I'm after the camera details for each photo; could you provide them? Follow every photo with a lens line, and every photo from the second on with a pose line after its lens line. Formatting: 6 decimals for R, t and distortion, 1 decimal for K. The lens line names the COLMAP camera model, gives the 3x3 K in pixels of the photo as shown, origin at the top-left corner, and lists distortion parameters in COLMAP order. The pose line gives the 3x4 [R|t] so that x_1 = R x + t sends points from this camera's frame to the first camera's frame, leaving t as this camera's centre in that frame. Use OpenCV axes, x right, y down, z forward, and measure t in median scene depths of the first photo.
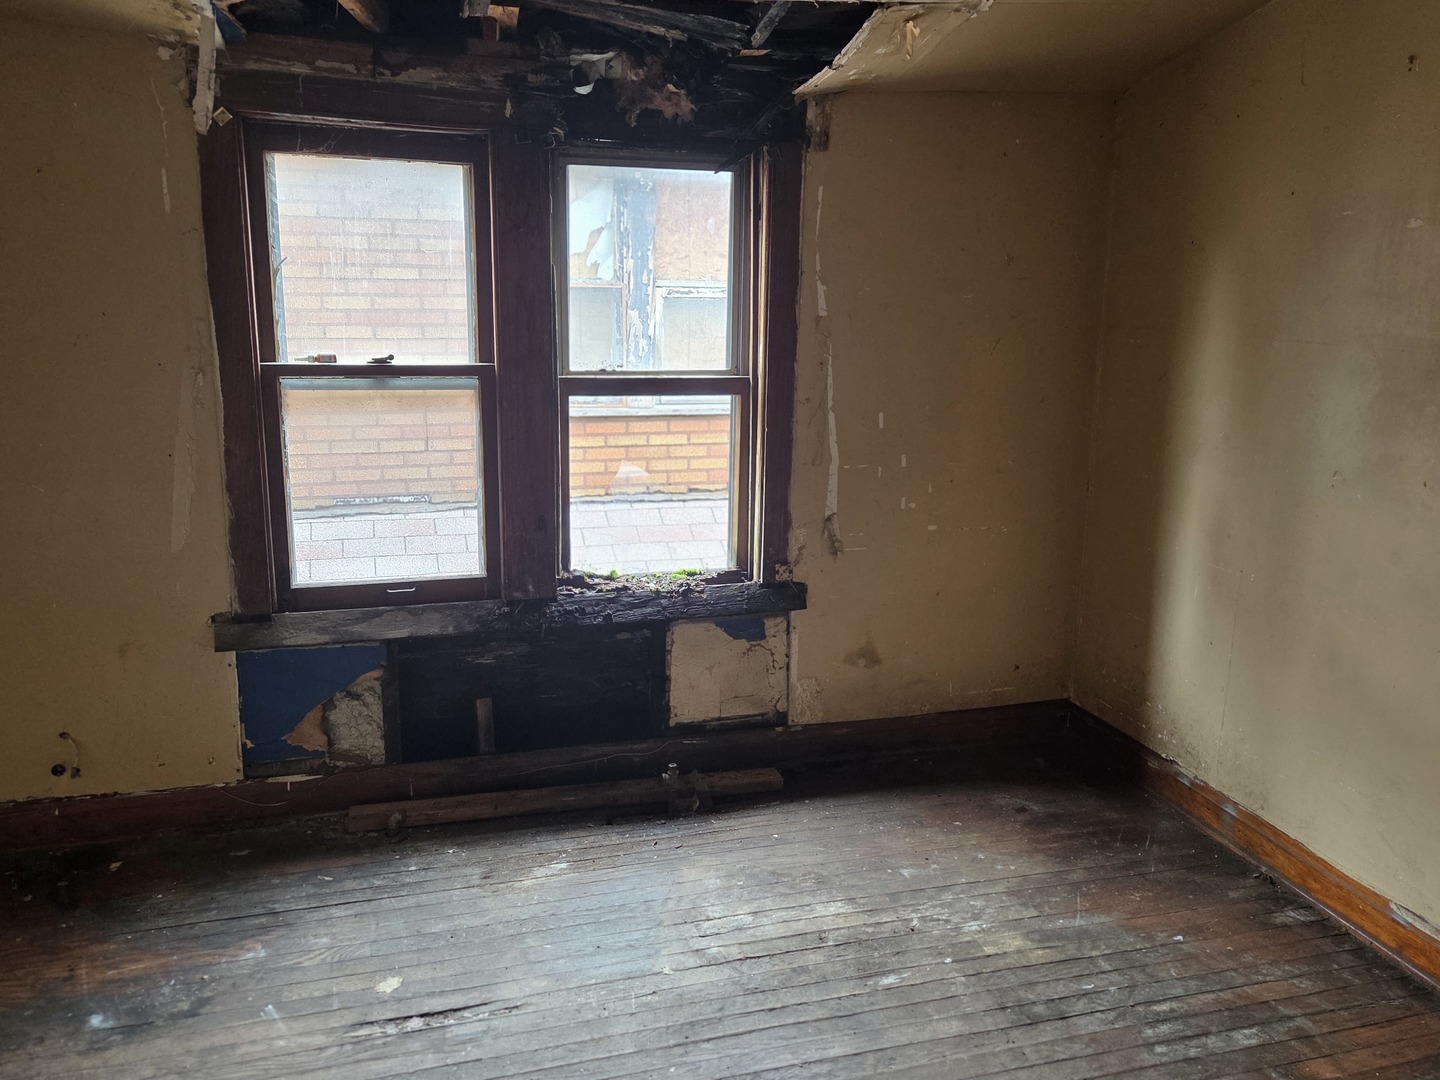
lens RADIAL K [[1159.7, 0, 710.5], [0, 1159.7, 539.7], [0, 0, 1]] dist [0.081448, -0.087815]
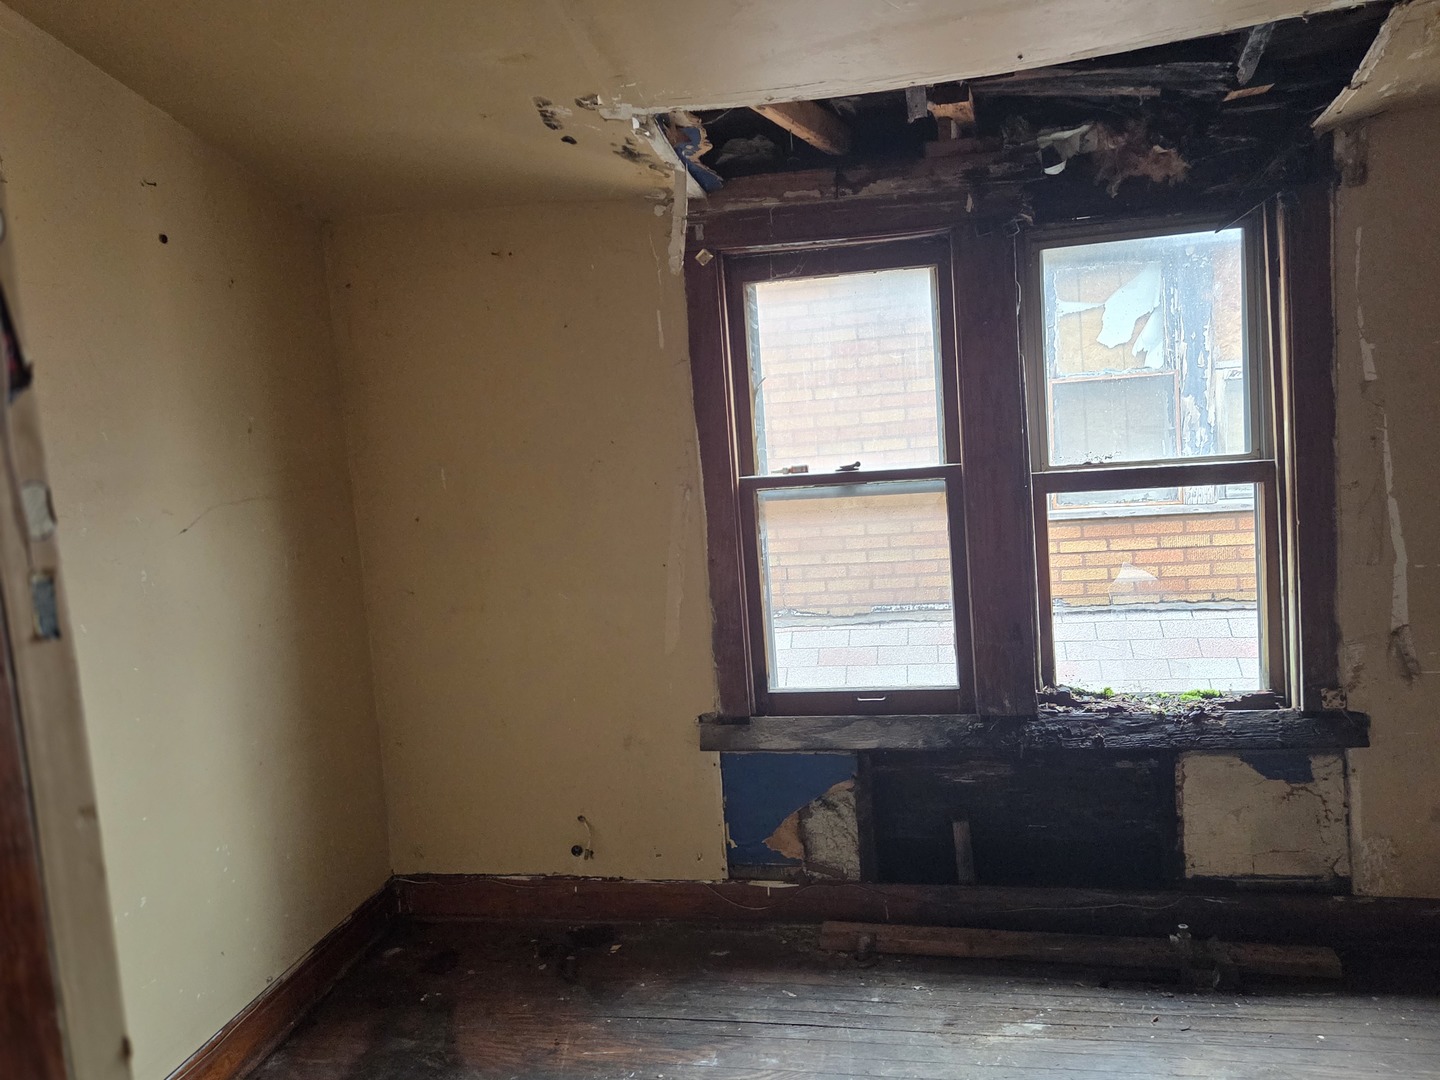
lens RADIAL K [[1159.7, 0, 715.2], [0, 1159.7, 523.9], [0, 0, 1]] dist [0.081448, -0.087815]
pose [[0.869714, -0.033929, -0.492388, 0.107243], [-0.018606, 0.994671, -0.101404, -0.001501], [0.493205, 0.097353, 0.864449, 0.080157]]
